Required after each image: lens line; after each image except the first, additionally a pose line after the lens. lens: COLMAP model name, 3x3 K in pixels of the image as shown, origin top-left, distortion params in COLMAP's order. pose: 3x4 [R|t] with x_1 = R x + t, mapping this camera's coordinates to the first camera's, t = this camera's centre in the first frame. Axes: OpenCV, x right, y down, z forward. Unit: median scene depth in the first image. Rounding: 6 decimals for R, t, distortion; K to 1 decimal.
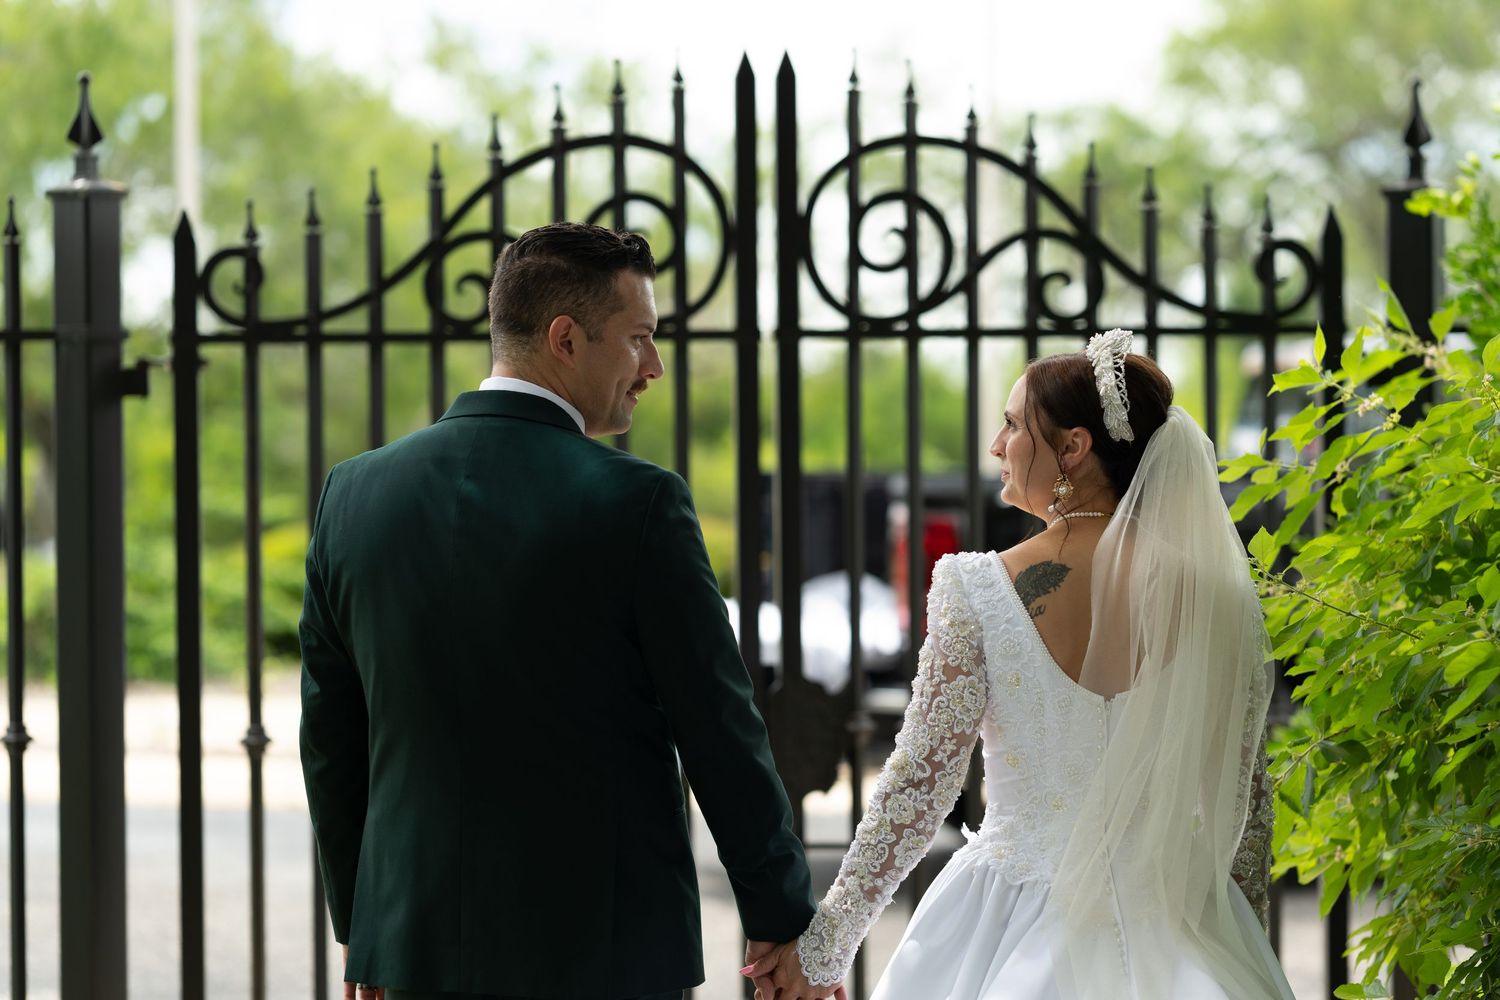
lens RADIAL K [[3996.4, 0, 766.0], [0, 3996.4, 505.7], [0, 0, 1]] dist [-0.302667, 0.000000]
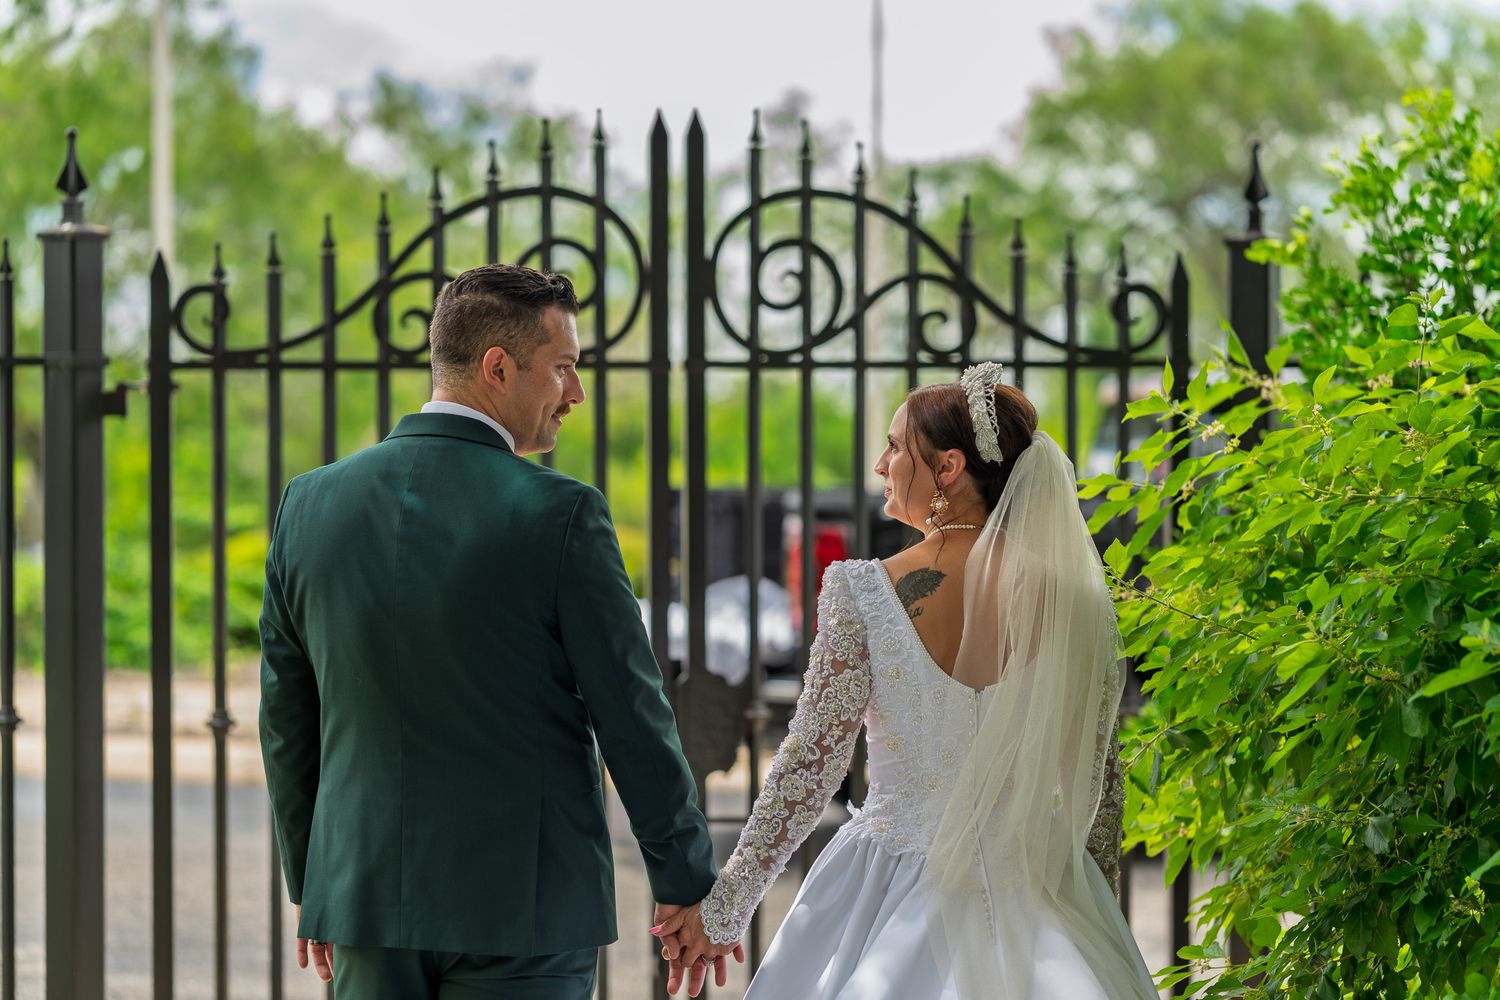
lens RADIAL K [[3996.4, 0, 736.0], [0, 3996.4, 495.5], [0, 0, 1]] dist [-0.302667, 0.000000]
pose [[0.999860, 0.006648, 0.015349, -0.000137], [-0.006632, 0.999977, -0.001079, -0.005027], [-0.015355, 0.000977, 0.999882, -0.126305]]
